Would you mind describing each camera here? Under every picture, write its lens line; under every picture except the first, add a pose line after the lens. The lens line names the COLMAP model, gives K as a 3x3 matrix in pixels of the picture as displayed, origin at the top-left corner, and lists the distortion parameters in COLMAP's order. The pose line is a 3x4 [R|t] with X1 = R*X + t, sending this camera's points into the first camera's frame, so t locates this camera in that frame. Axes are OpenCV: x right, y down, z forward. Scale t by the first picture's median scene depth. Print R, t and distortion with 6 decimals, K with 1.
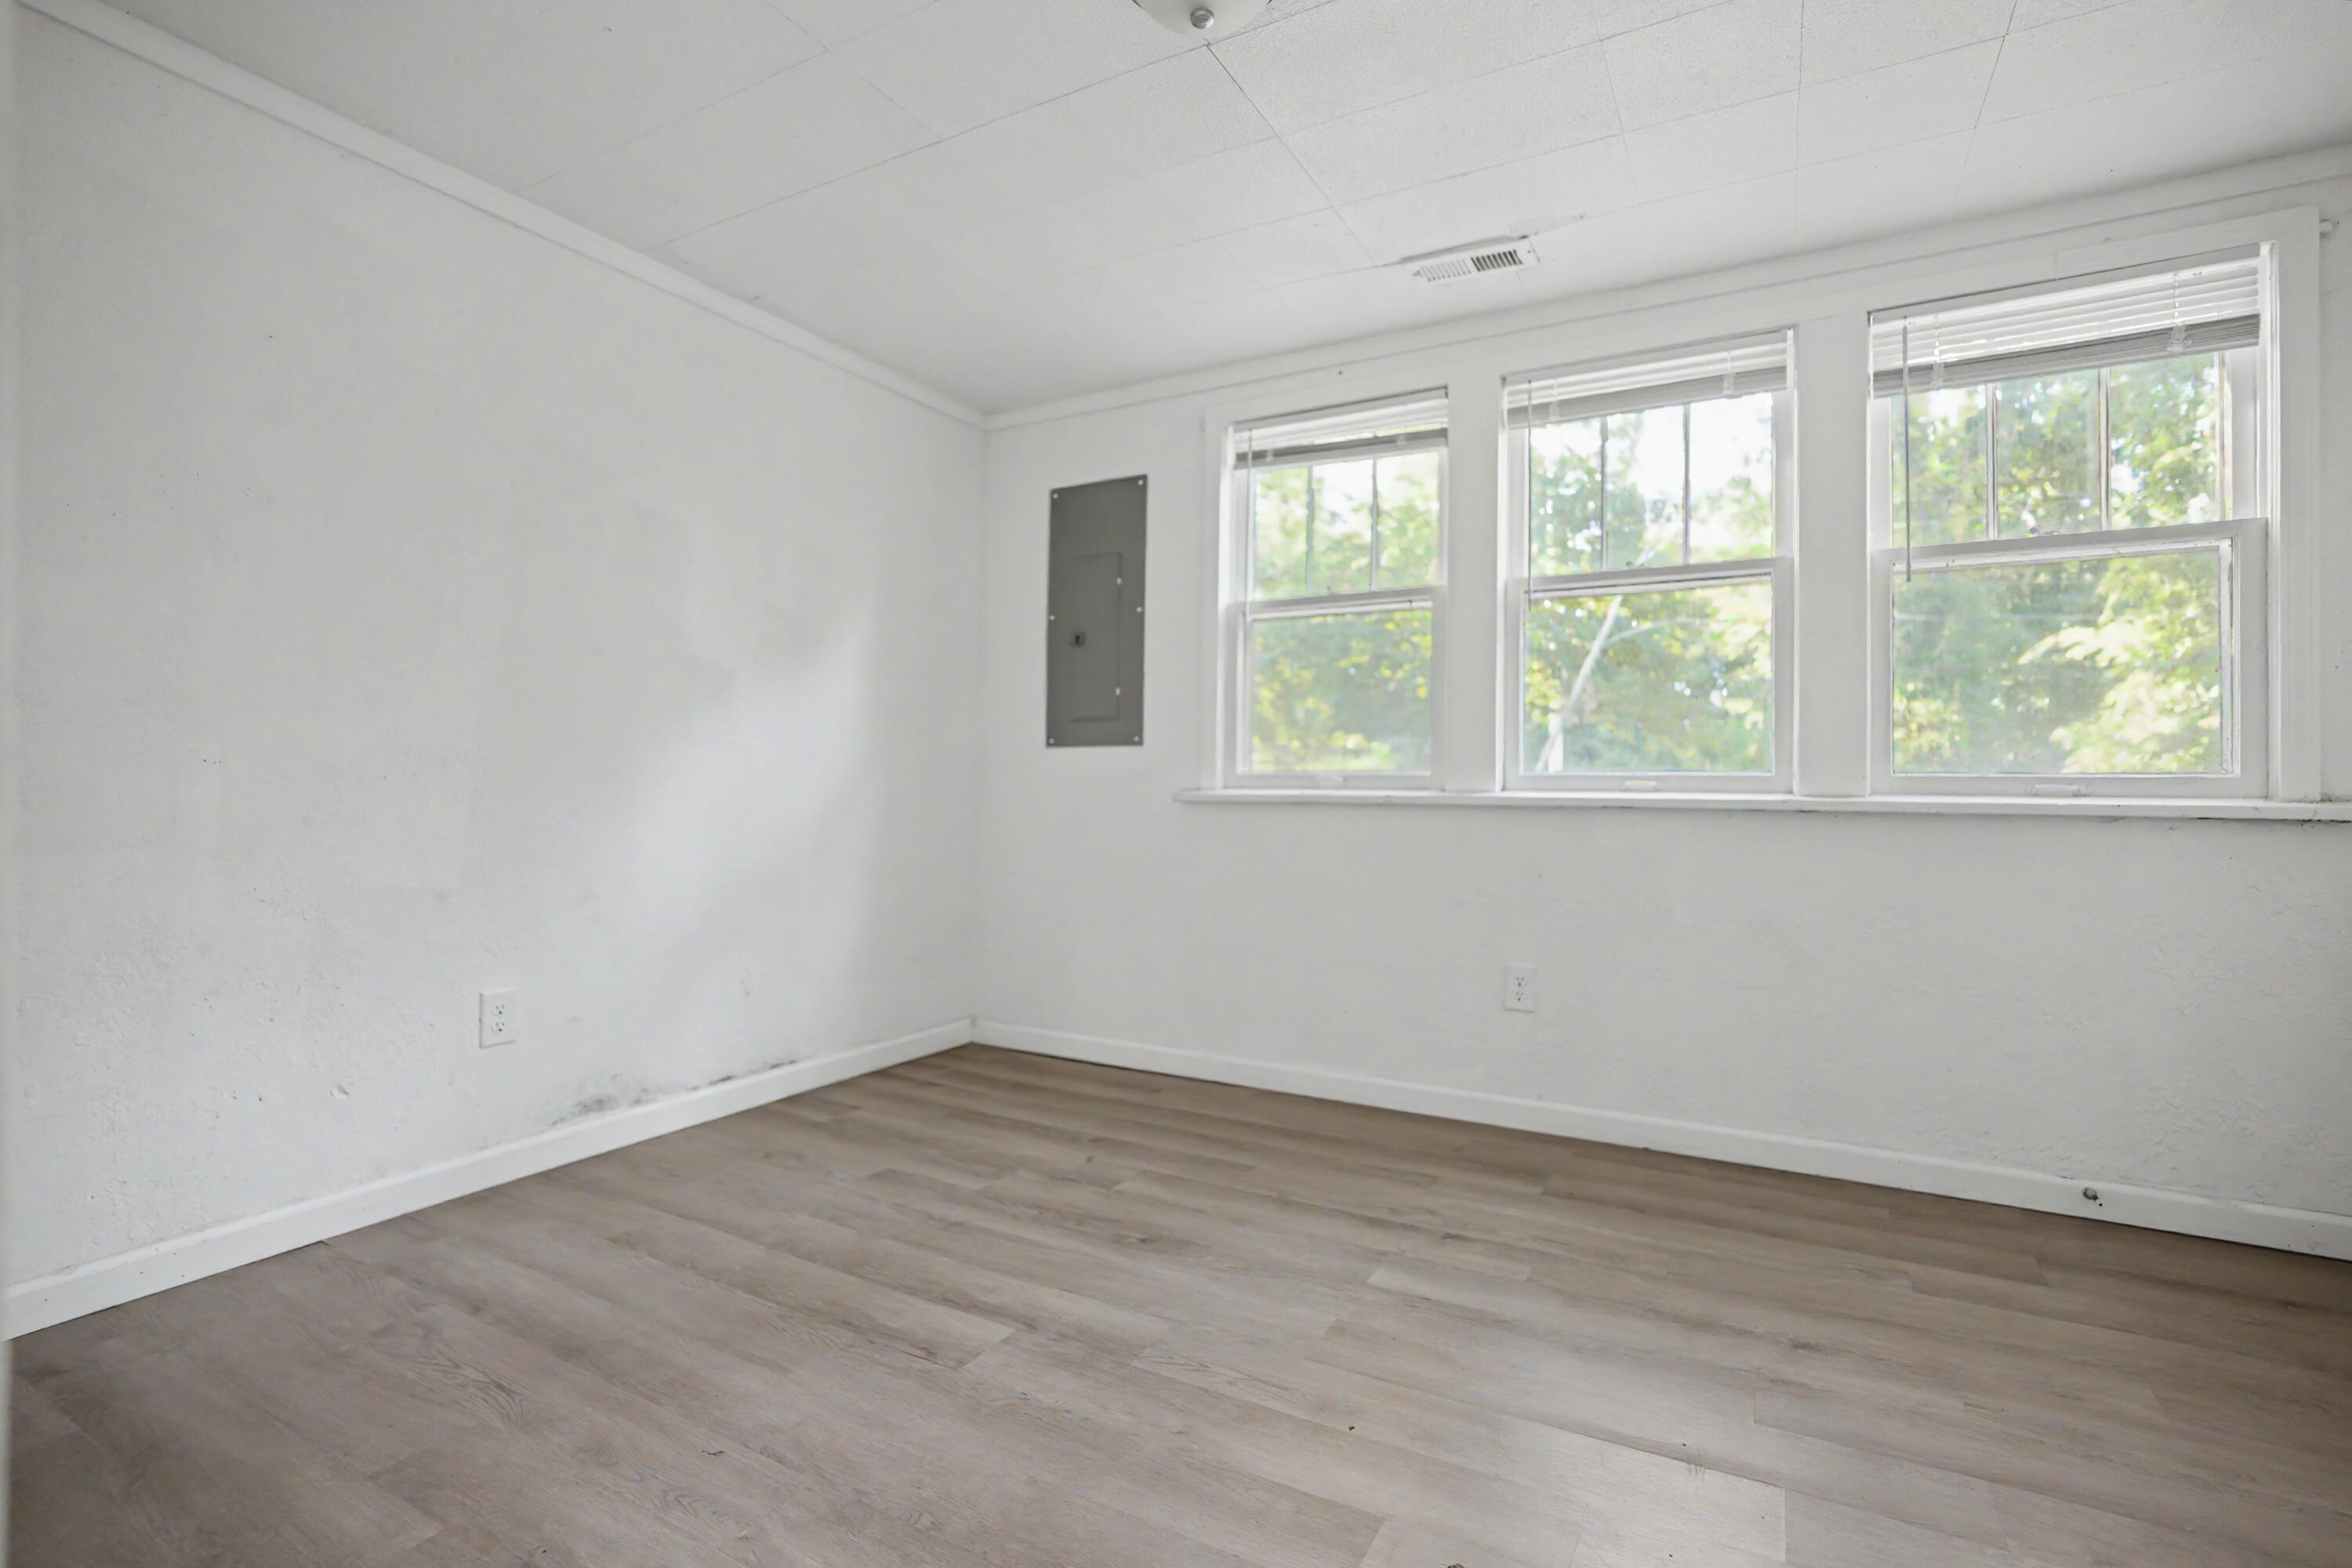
lens RADIAL K [[1084.9, 0, 1185.4], [0, 1084.9, 783.3], [0, 0, 1]] dist [-0.005508, 0.001282]
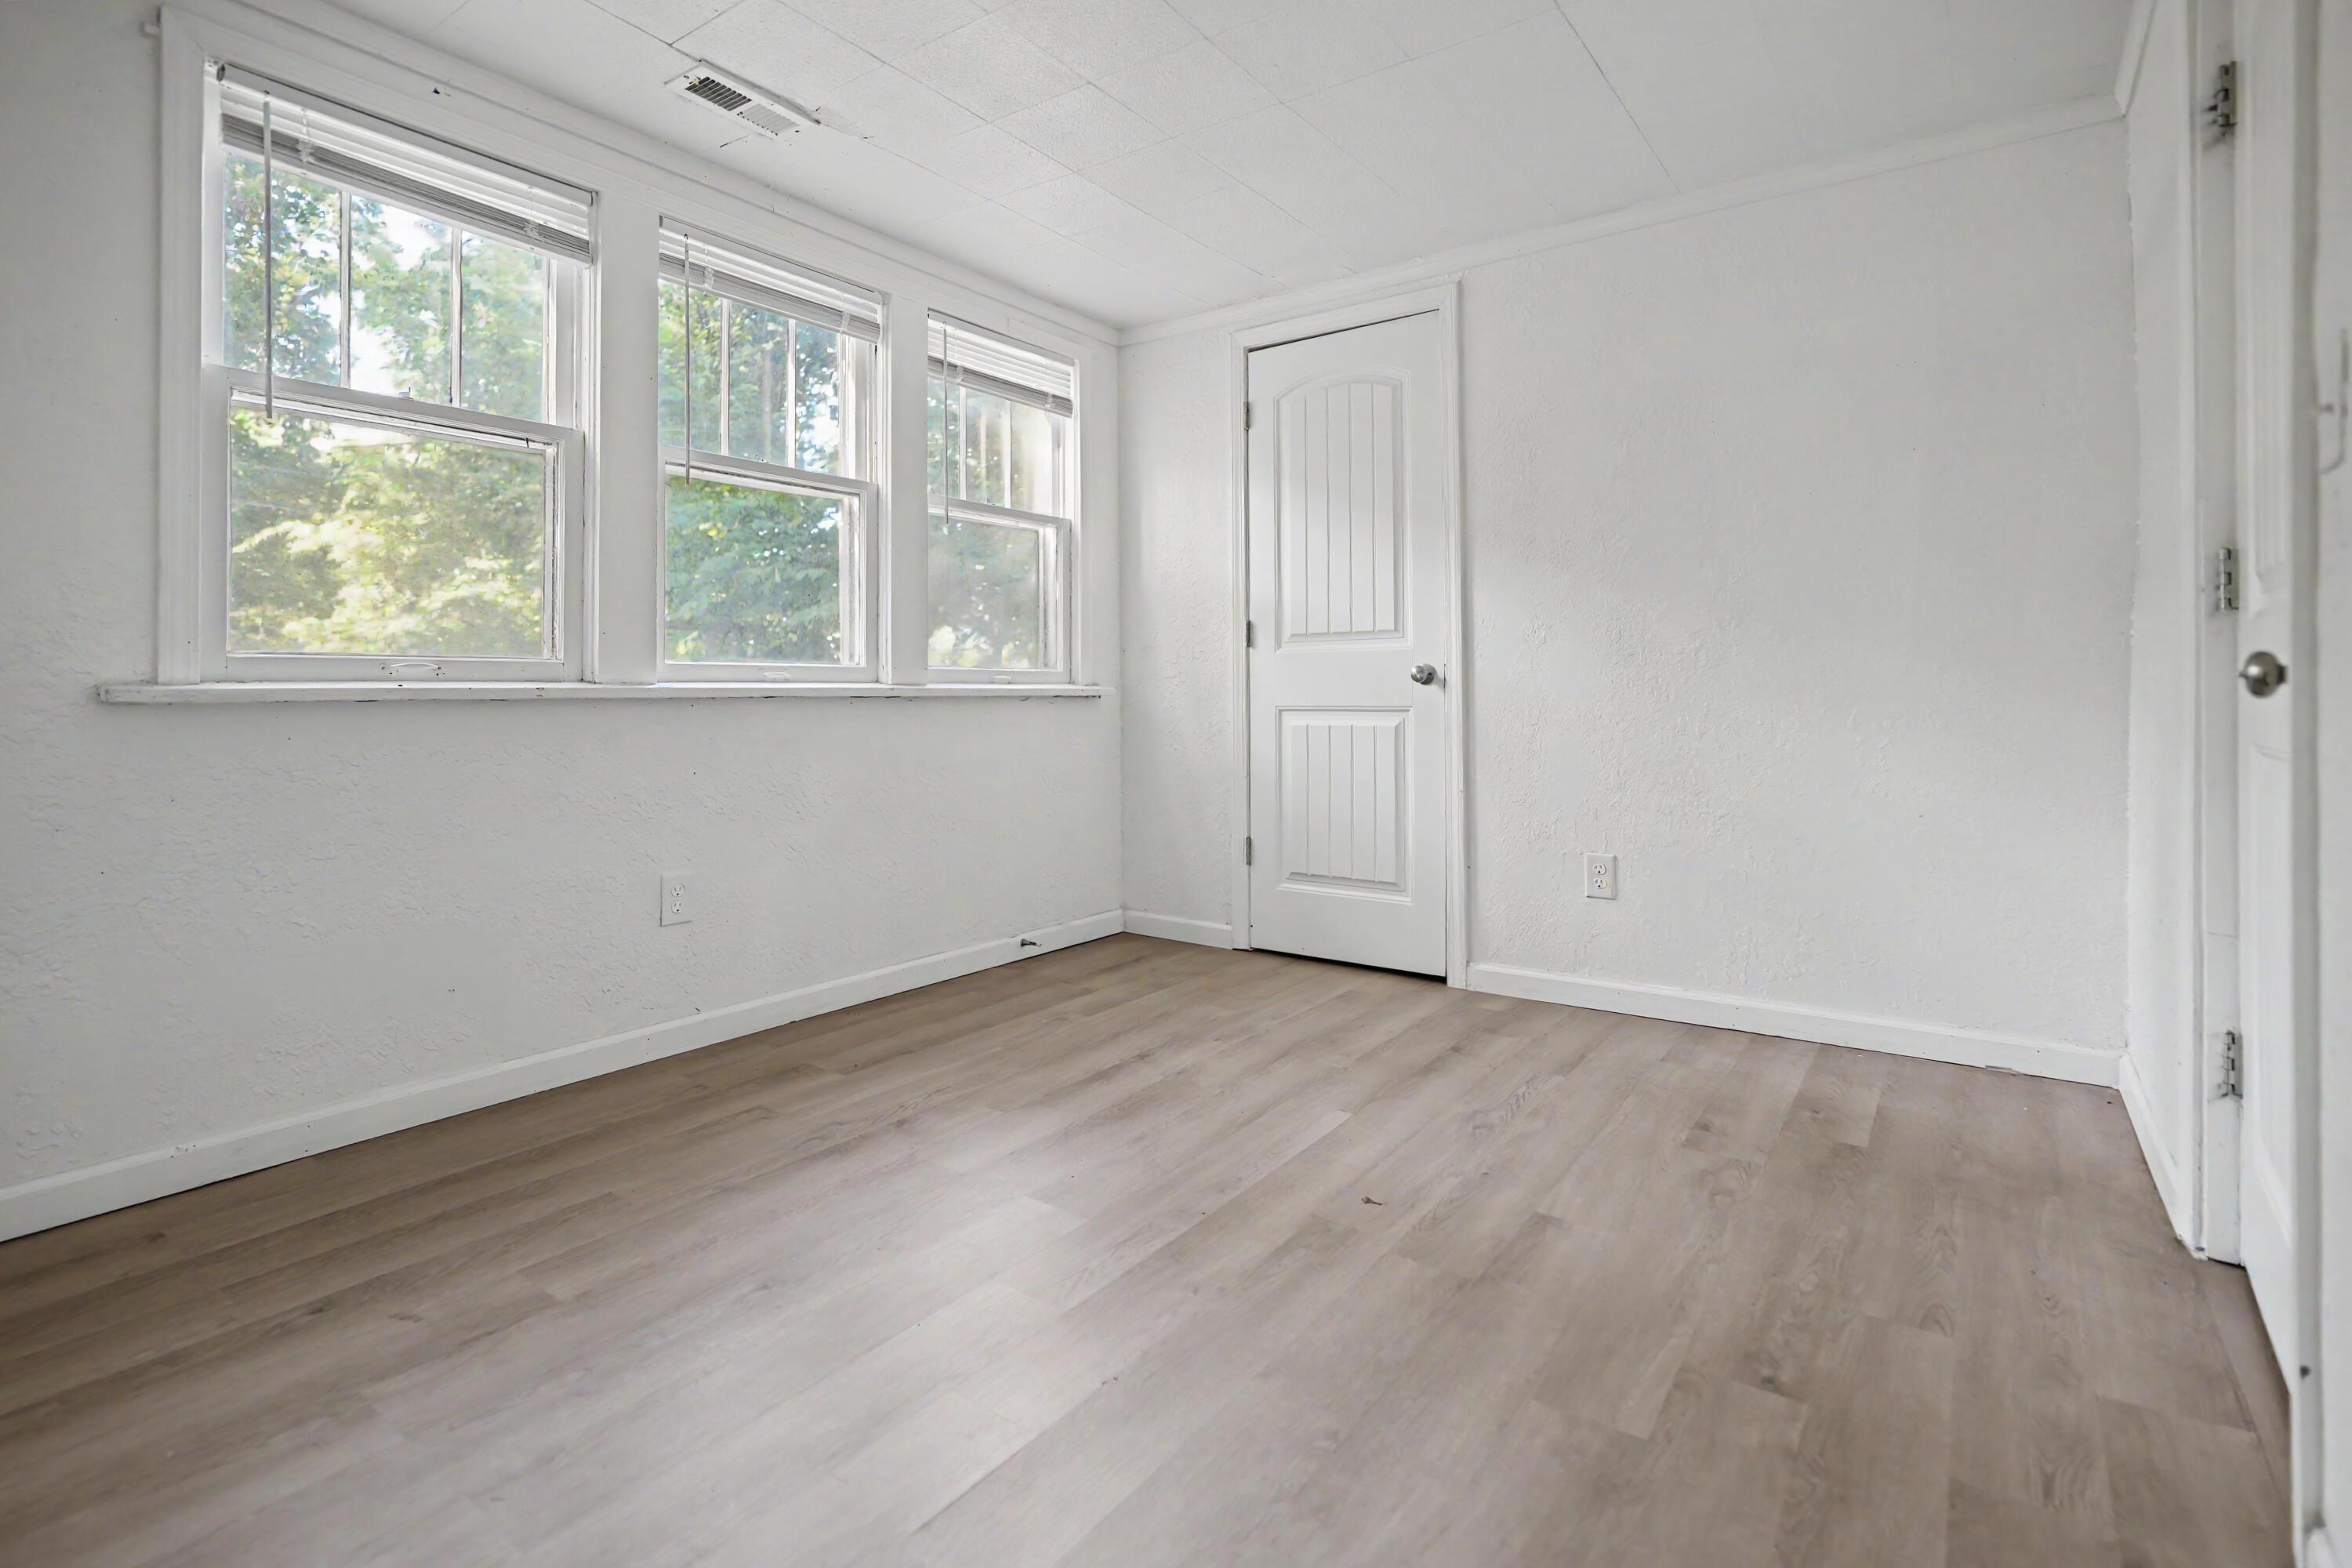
lens RADIAL K [[1130.4, 0, 1176.9], [0, 1130.4, 676.8], [0, 0, 1]] dist [-0.000283, 0.000343]
pose [[0.126854, 0.001823, 0.991920, -0.633951], [-0.000476, 0.999998, -0.001777, 0.005198], [-0.991921, -0.000247, 0.126854, 0.511507]]
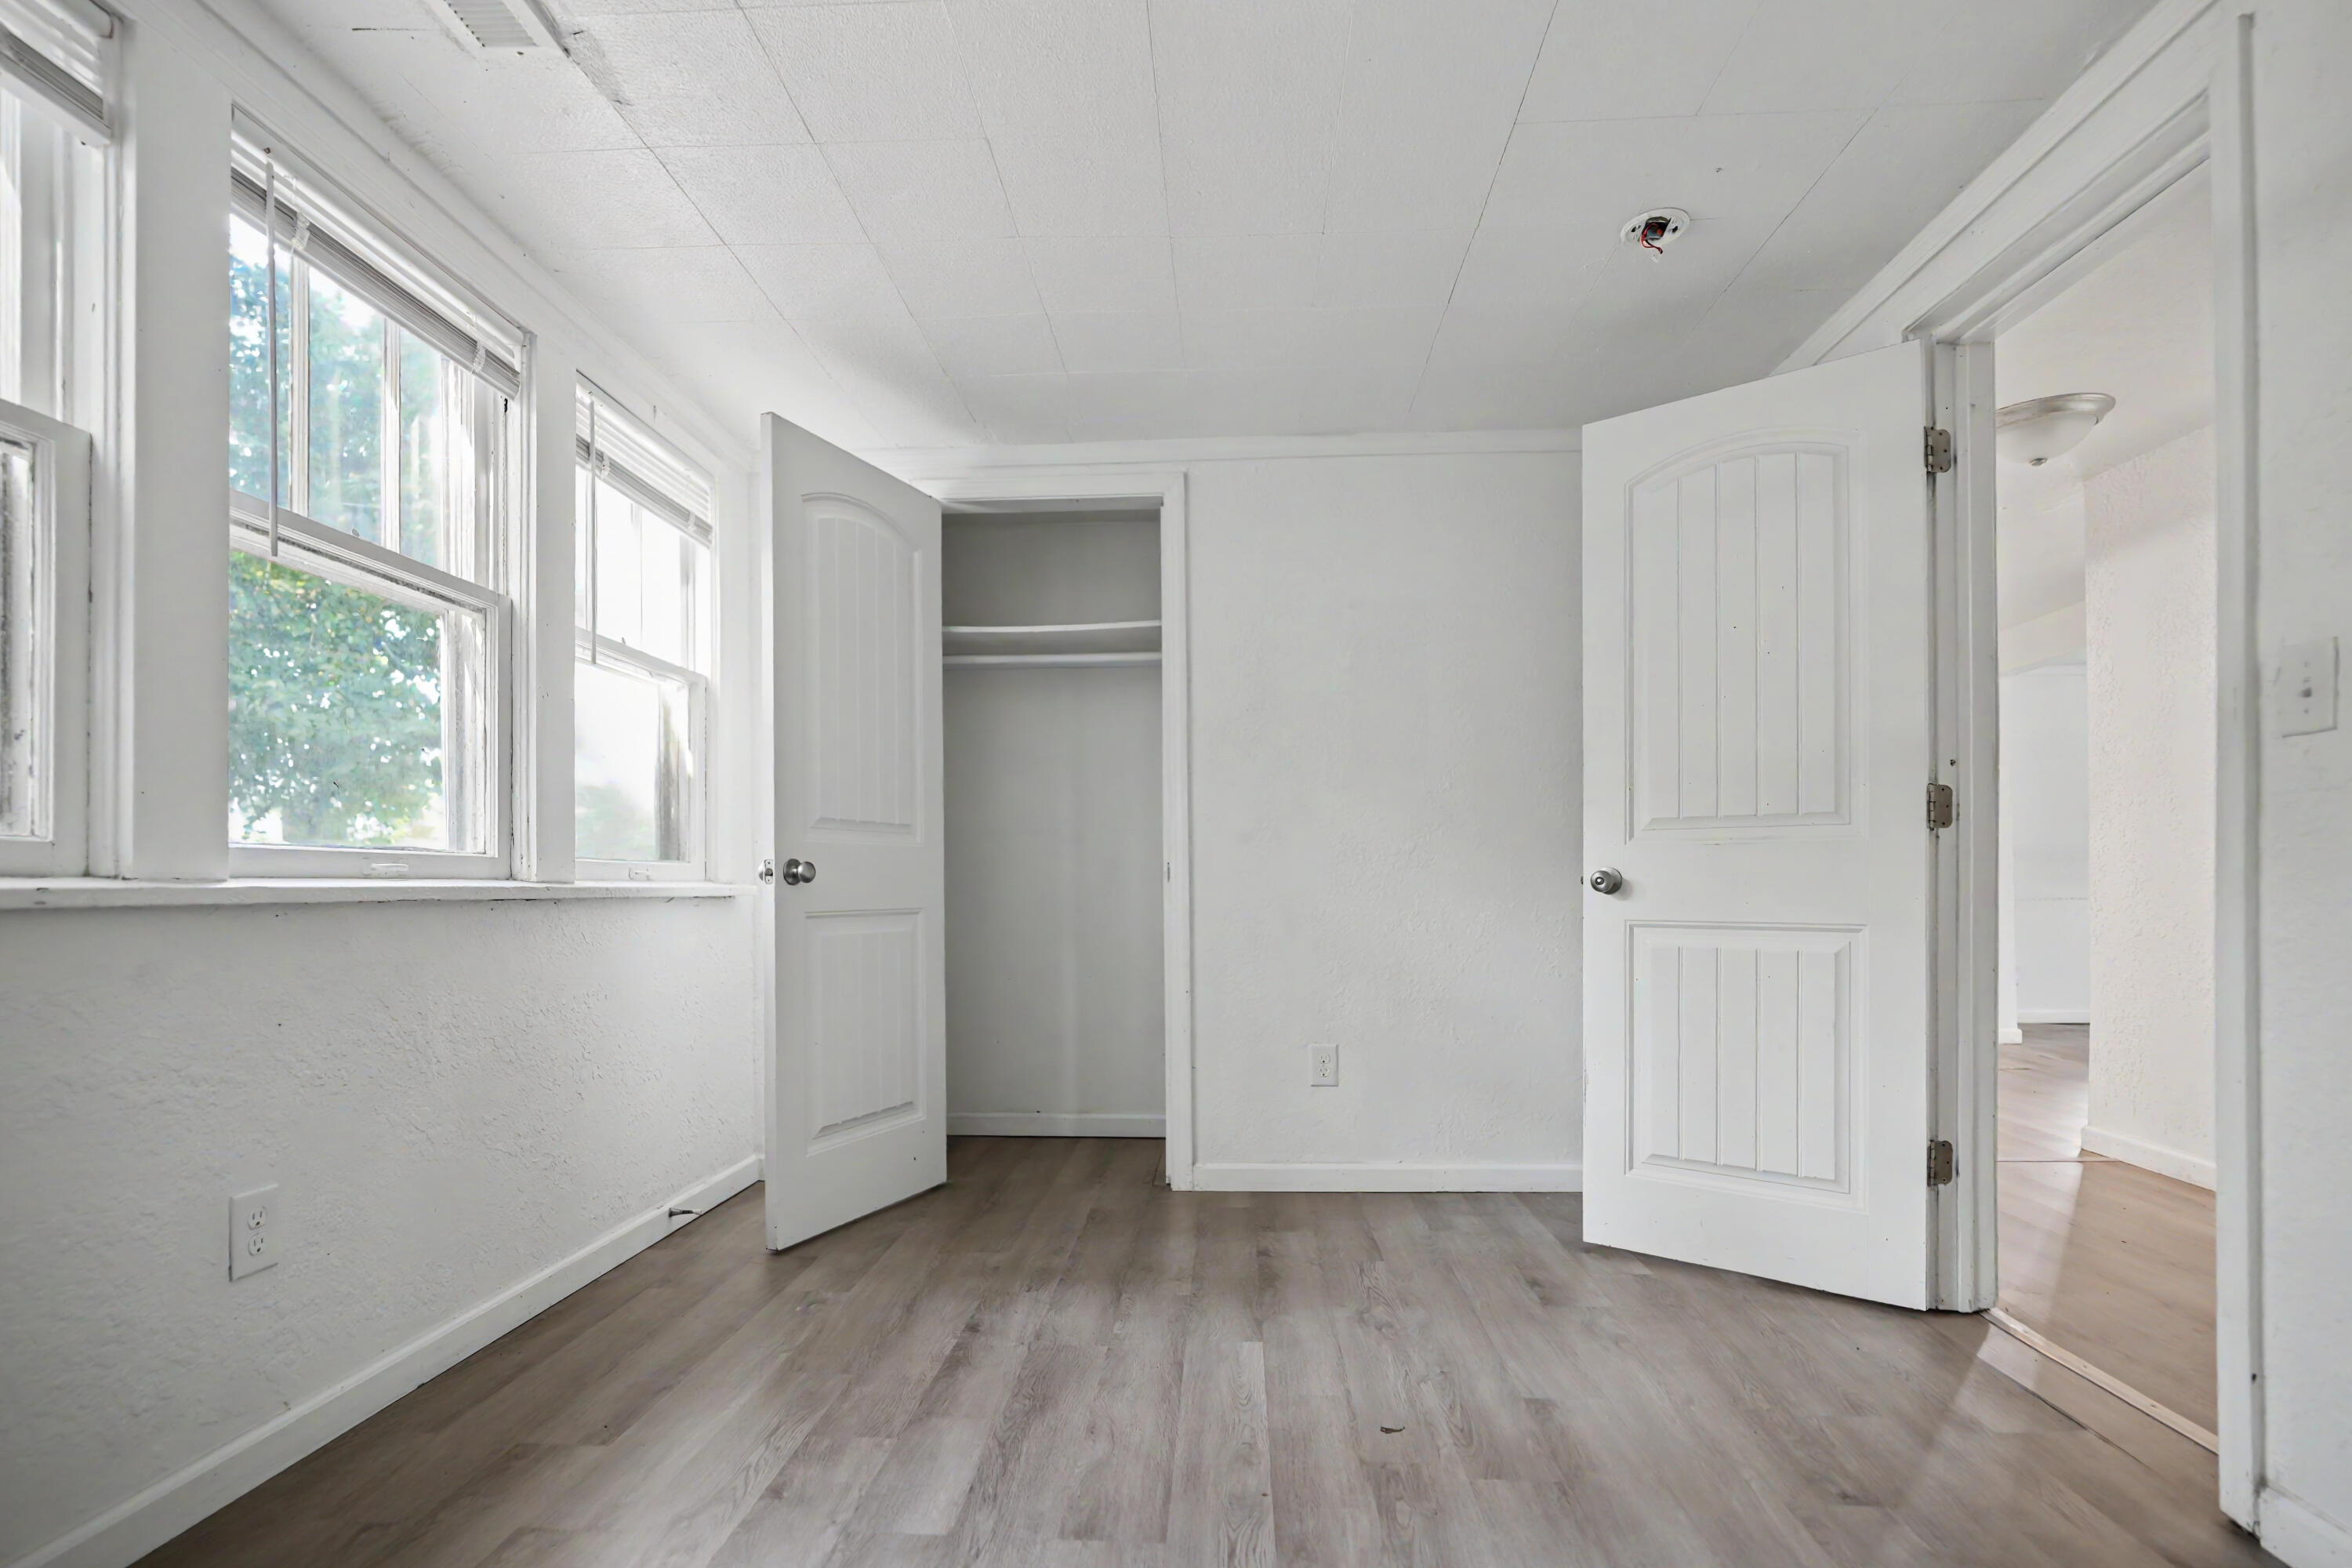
lens RADIAL K [[1123.1, 0, 1171.4], [0, 1123.1, 872.5], [0, 0, 1]] dist [-0.012847, 0.011180]
pose [[-0.427225, 0.000183, 0.904146, -0.451763], [-0.005745, 0.999979, -0.002917, 0.004428], [-0.904127, -0.006441, -0.427215, 0.902562]]
